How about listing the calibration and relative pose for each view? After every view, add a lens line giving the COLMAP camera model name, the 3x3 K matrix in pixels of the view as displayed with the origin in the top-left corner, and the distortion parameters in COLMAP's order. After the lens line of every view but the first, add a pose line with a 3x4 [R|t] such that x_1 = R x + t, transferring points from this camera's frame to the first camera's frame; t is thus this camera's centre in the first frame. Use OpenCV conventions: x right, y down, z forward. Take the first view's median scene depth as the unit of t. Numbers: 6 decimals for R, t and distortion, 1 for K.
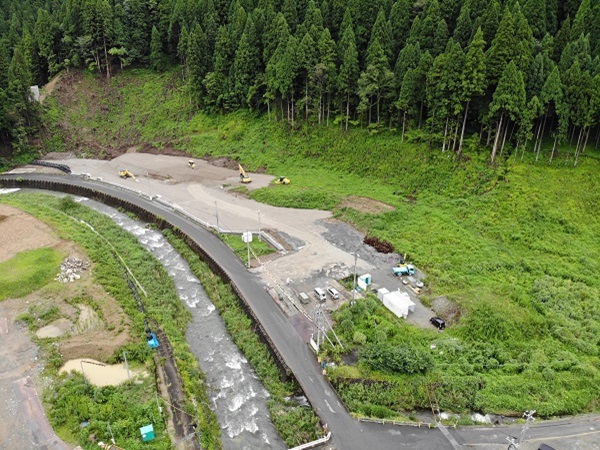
lens RADIAL K [[437.7, 0, 300.0], [0, 437.7, 225.0], [0, 0, 1]] dist [0.062572, -0.172617]
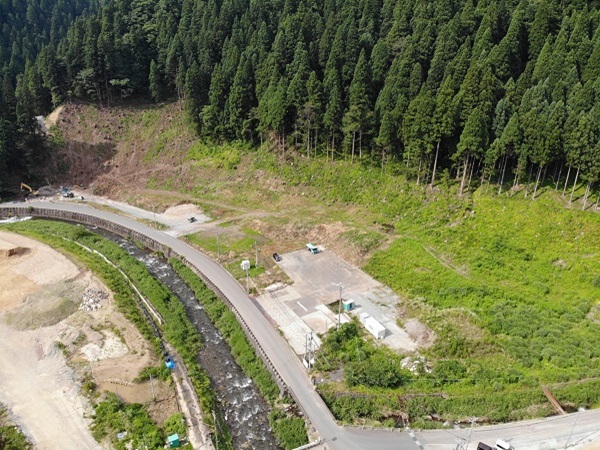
lens RADIAL K [[437.7, 0, 300.0], [0, 437.7, 225.0], [0, 0, 1]] dist [0.062572, -0.172617]
pose [[0.999623, -0.010601, 0.025339, -0.005777], [0.010872, 0.999885, -0.010556, -0.046367], [-0.025224, 0.010828, 0.999623, -0.101188]]
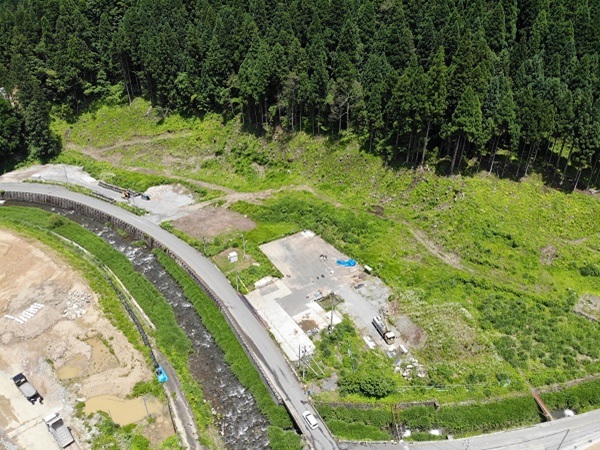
lens RADIAL K [[437.7, 0, 300.0], [0, 437.7, 225.0], [0, 0, 1]] dist [0.062572, -0.172617]
pose [[0.997142, -0.039106, 0.064634, -0.014914], [0.031227, 0.992437, 0.118716, -0.132477], [-0.068788, -0.116358, 0.990822, -0.069631]]
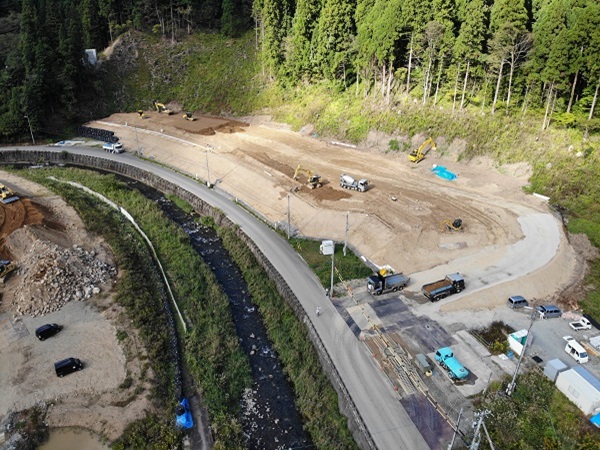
lens RADIAL K [[437.7, 0, 300.0], [0, 437.7, 225.0], [0, 0, 1]] dist [0.062572, -0.172617]
pose [[0.988160, 0.072301, -0.135321, -0.053897], [-0.068881, 0.997180, 0.029791, -0.020172], [0.137094, -0.020117, 0.990354, 0.207754]]
